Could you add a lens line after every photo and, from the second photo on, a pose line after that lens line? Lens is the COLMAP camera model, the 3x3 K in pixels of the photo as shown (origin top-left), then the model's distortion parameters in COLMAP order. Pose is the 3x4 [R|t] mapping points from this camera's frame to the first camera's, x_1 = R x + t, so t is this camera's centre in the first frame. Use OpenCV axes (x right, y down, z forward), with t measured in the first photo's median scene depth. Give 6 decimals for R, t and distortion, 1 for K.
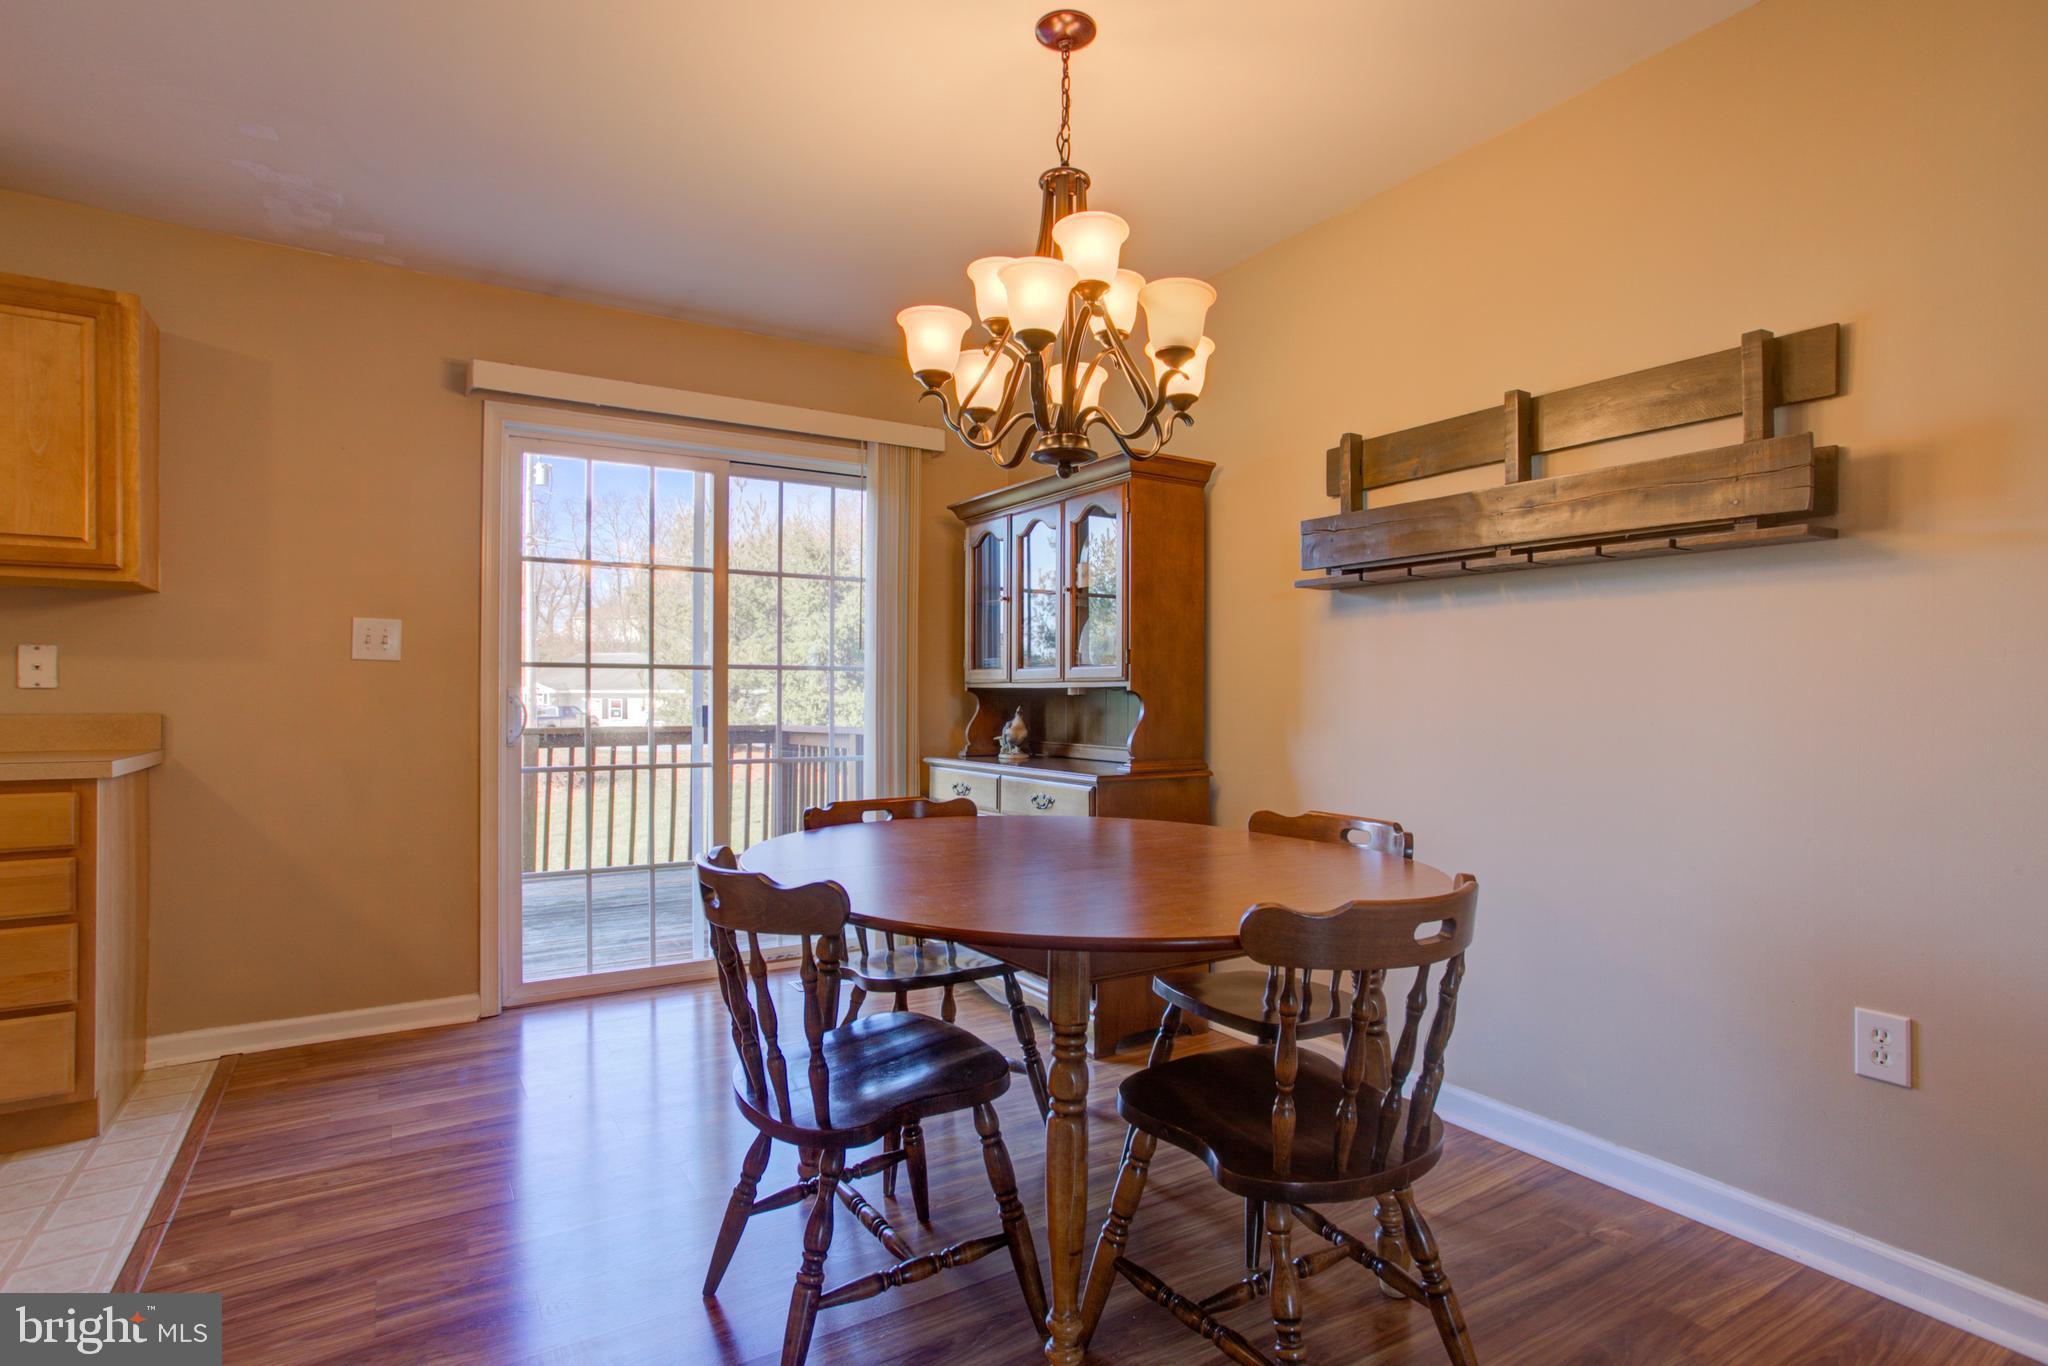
lens RADIAL K [[1011.3, 0, 1025.1], [0, 1011.3, 676.3], [0, 0, 1]] dist [-0.057338, 0.033839]
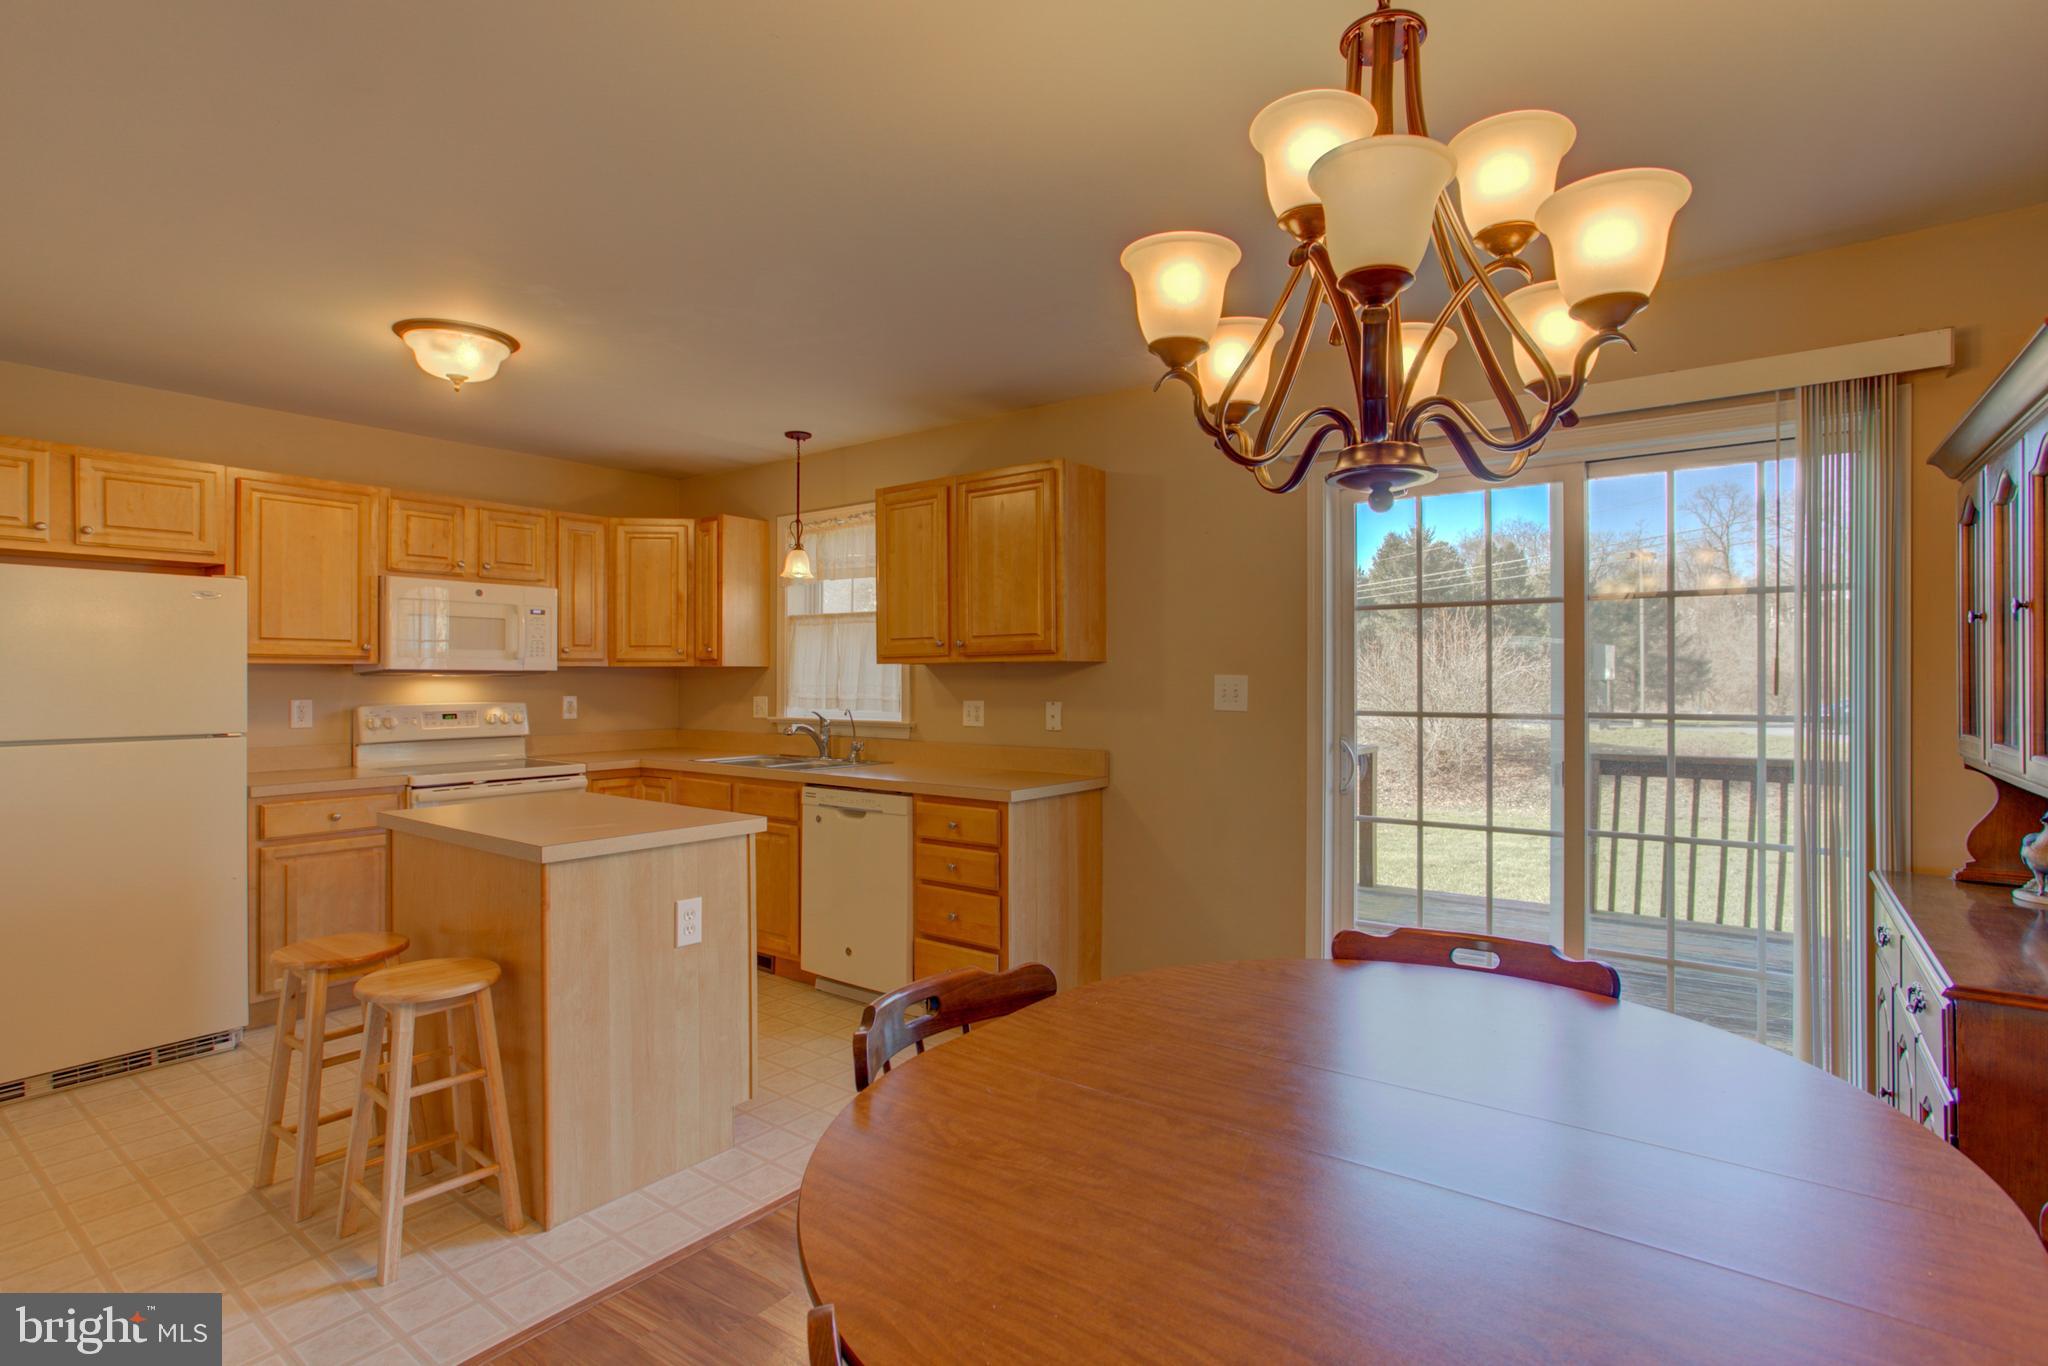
lens RADIAL K [[1011.3, 0, 1025.1], [0, 1011.3, 676.3], [0, 0, 1]] dist [-0.057338, 0.033839]
pose [[0.354108, -0.005615, -0.935188, 0.358419], [0.016713, 0.999860, 0.000325, -0.061963], [0.935055, -0.015745, 0.354152, 0.366975]]
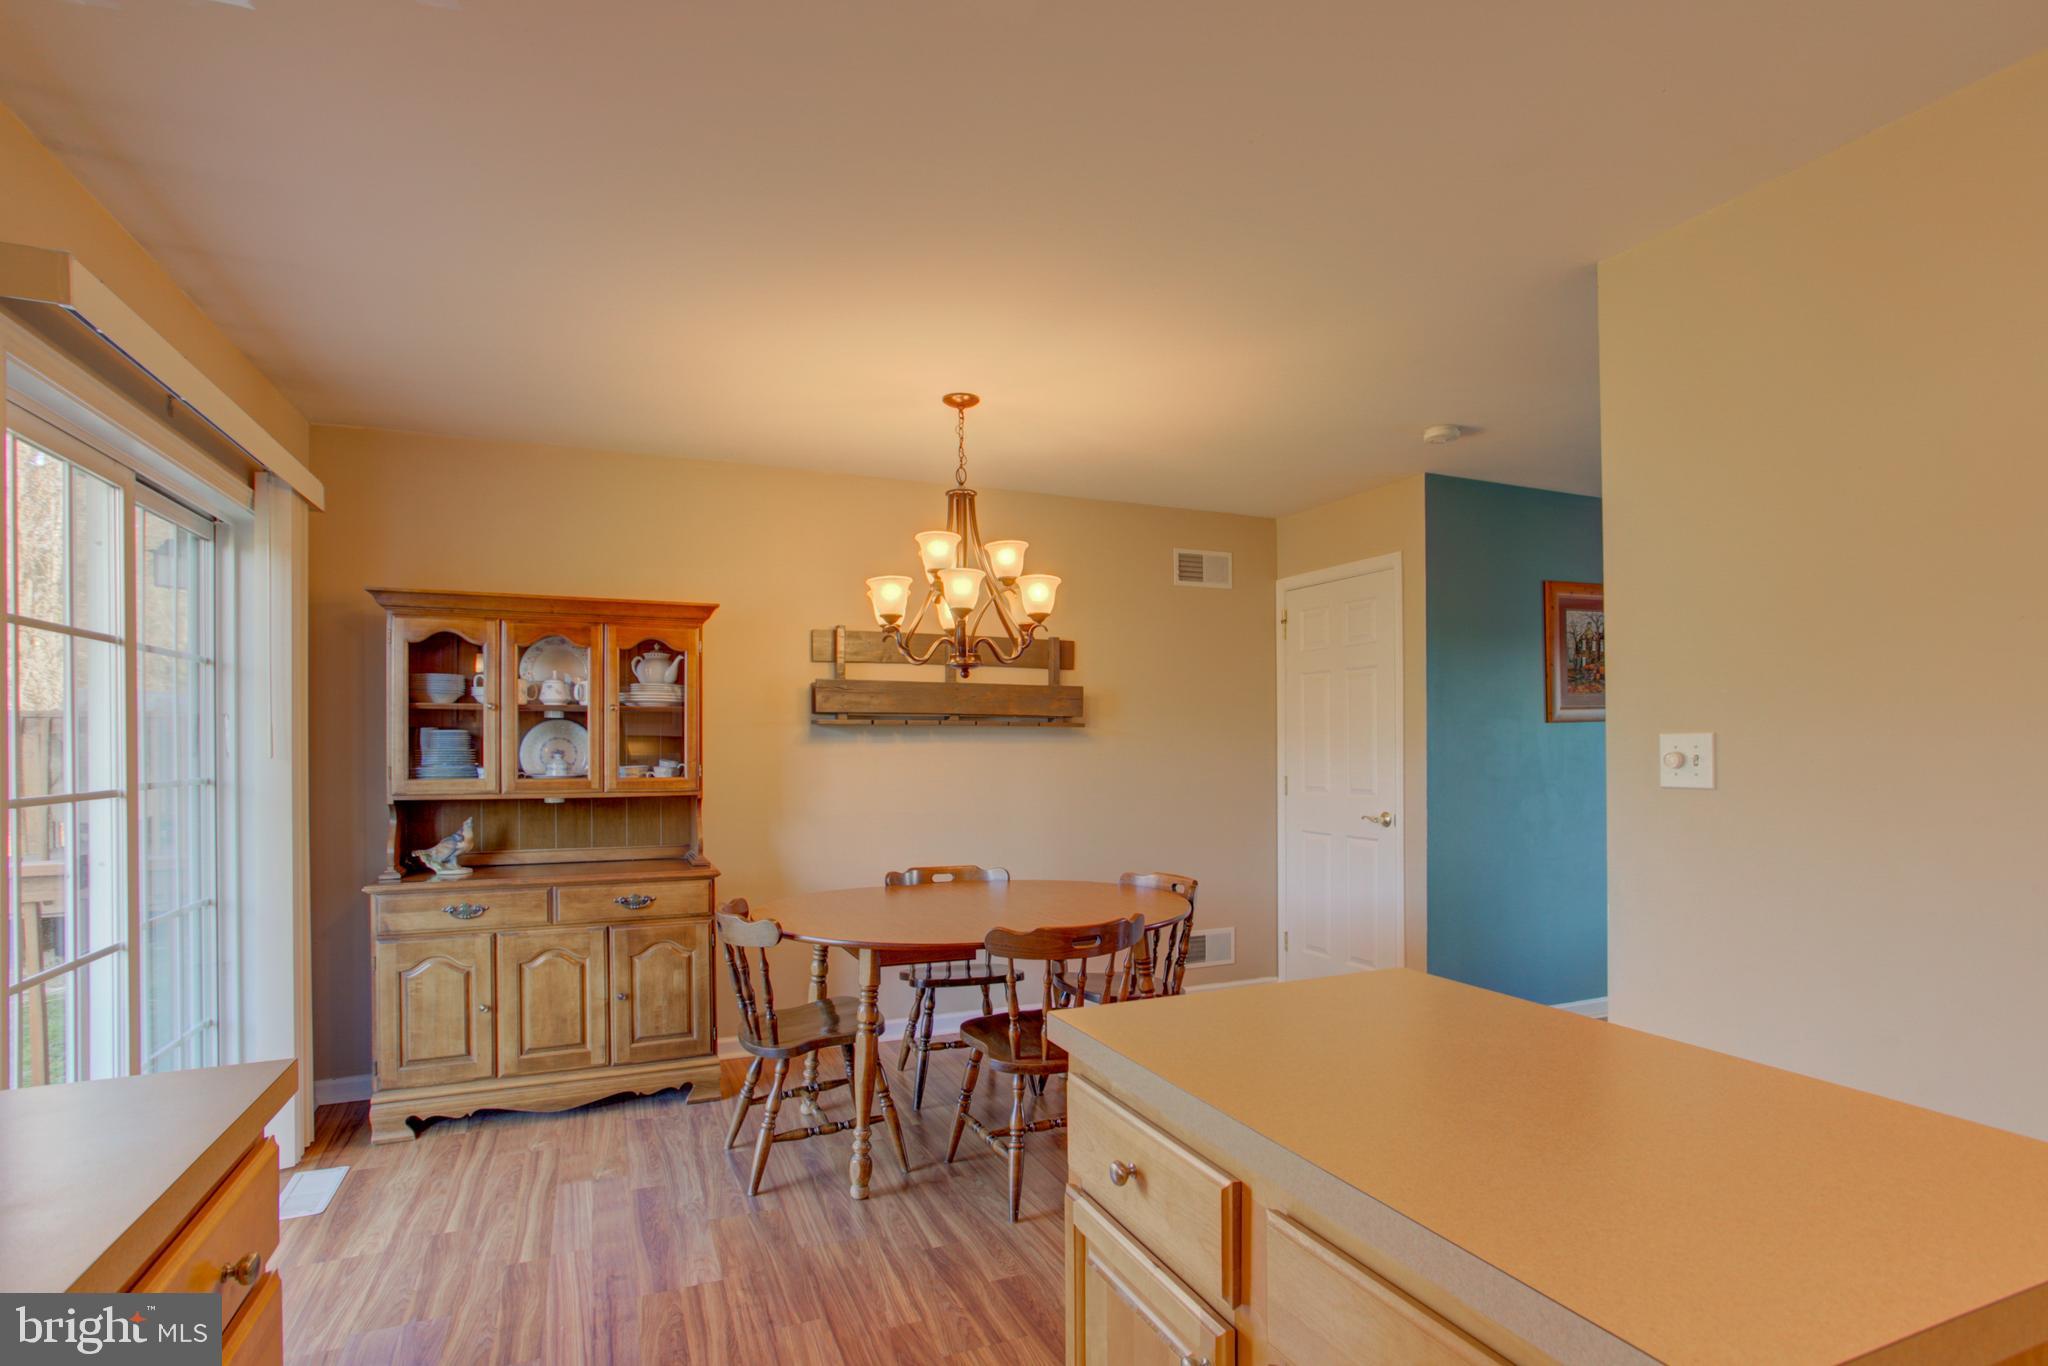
lens RADIAL K [[1044.6, 0, 1027.9], [0, 1044.6, 755.0], [0, 0, 1]] dist [-0.012021, 0.000496]
pose [[0.165715, -0.013199, 0.986085, -1.062207], [-0.011633, 0.999815, 0.015338, -0.061651], [-0.986105, -0.014013, 0.165530, 0.390766]]
